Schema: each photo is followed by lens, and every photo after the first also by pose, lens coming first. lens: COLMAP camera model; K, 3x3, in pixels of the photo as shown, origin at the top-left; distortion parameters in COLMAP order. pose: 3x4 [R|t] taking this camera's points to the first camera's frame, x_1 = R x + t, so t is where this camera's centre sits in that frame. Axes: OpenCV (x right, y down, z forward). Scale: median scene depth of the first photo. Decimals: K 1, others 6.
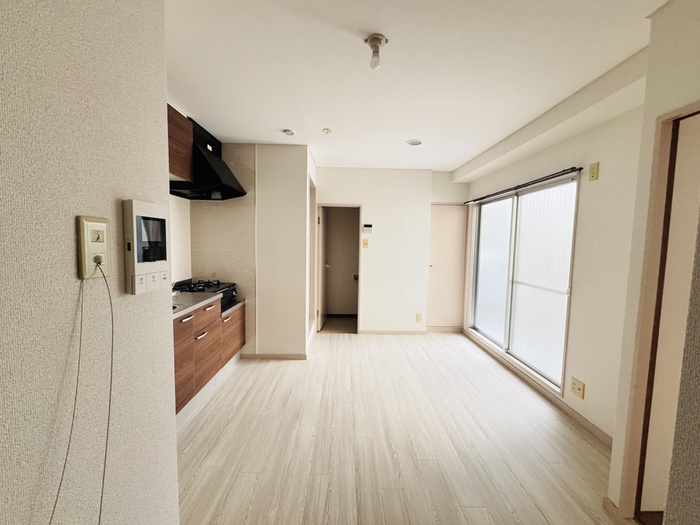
lens RADIAL K [[280.0, 0, 350.0], [0, 280.0, 262.5], [0, 0, 1]] dist [-0.004667, 0.000198]
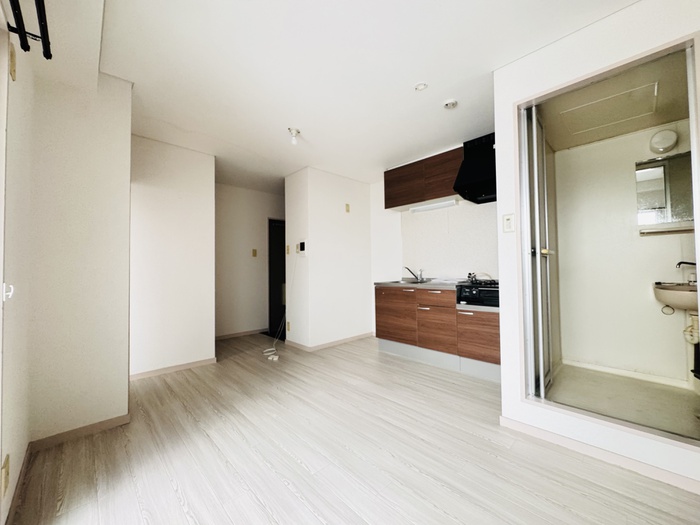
lens RADIAL K [[280.0, 0, 350.0], [0, 280.0, 262.5], [0, 0, 1]] dist [-0.004667, 0.000198]
pose [[-0.735190, -0.024531, -0.677417, 0.617204], [-0.051249, 0.998496, 0.019462, 0.018087], [0.675921, 0.049026, -0.735342, 1.548176]]
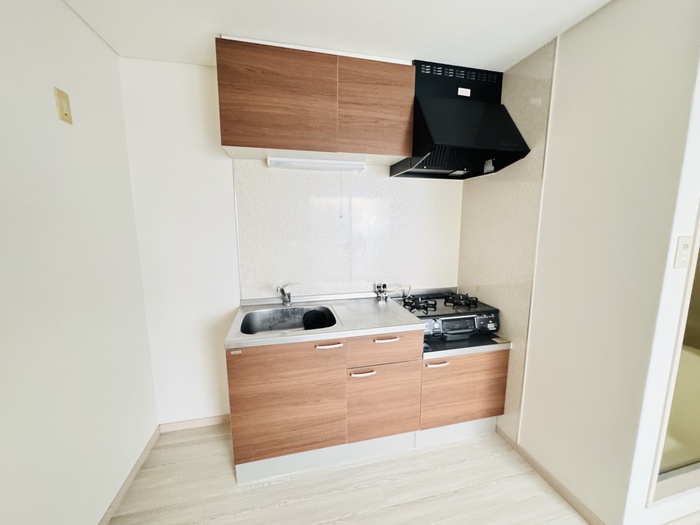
lens RADIAL K [[280.0, 0, 350.0], [0, 280.0, 262.5], [0, 0, 1]] dist [-0.004667, 0.000198]
pose [[0.213027, 0.123239, -0.969243, 0.113663], [-0.067776, 0.991488, 0.111171, -0.090107], [0.974693, 0.042009, 0.219566, 0.691241]]
